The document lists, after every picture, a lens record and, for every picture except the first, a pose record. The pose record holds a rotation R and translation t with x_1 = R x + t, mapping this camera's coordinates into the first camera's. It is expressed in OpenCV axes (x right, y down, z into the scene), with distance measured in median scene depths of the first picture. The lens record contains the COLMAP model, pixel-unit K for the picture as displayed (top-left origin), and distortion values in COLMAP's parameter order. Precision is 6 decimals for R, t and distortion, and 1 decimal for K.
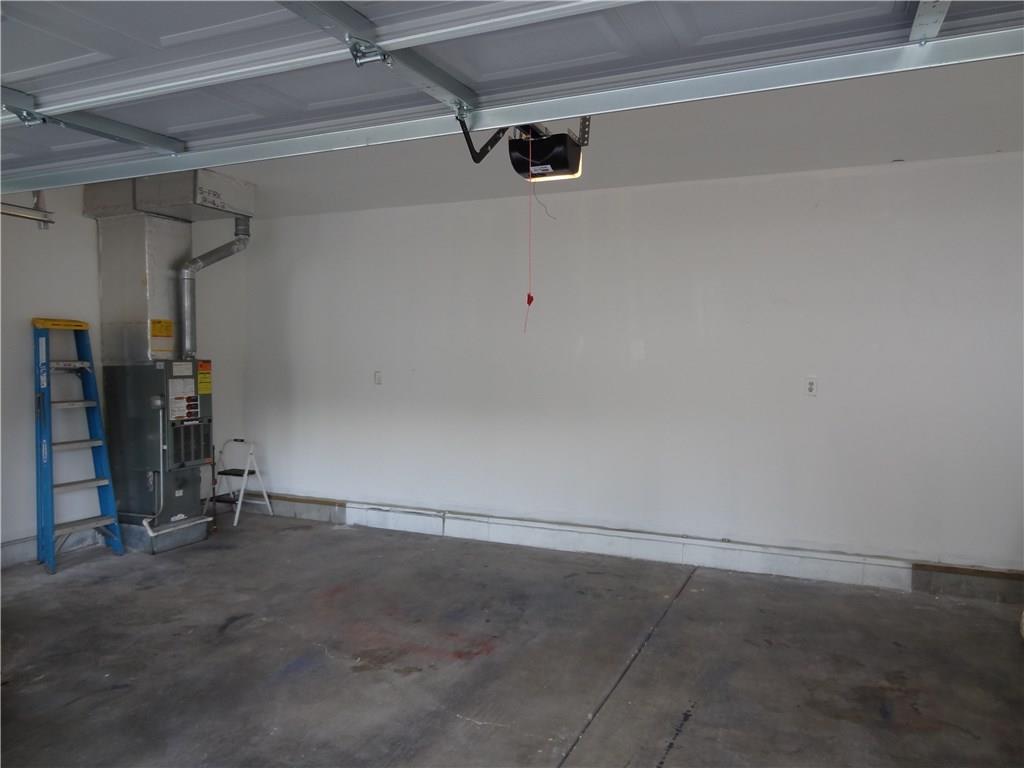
lens RADIAL K [[719.3, 0, 510.4], [0, 719.3, 386.5], [0, 0, 1]] dist [-0.013722, 0.012304]
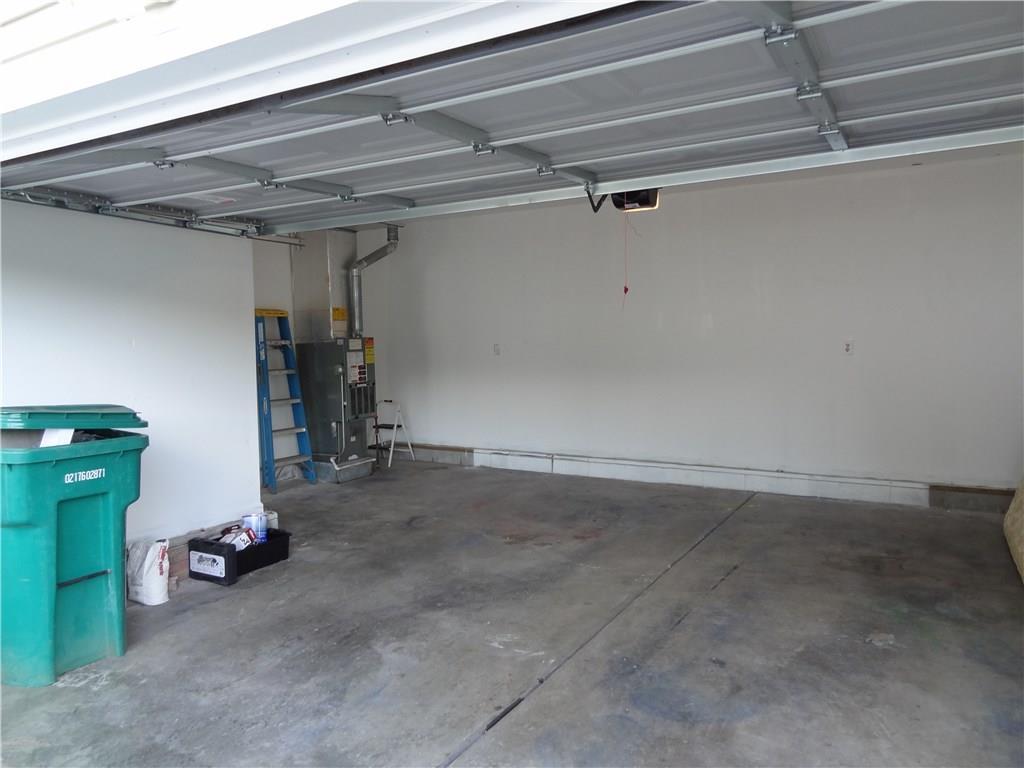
lens RADIAL K [[719.3, 0, 515.0], [0, 719.3, 383.9], [0, 0, 1]] dist [-0.013722, 0.012304]
pose [[0.994157, -0.015899, -0.106768, -0.026235], [0.018805, 0.999478, 0.026266, 0.020782], [0.106294, -0.028120, 0.993937, -0.314186]]
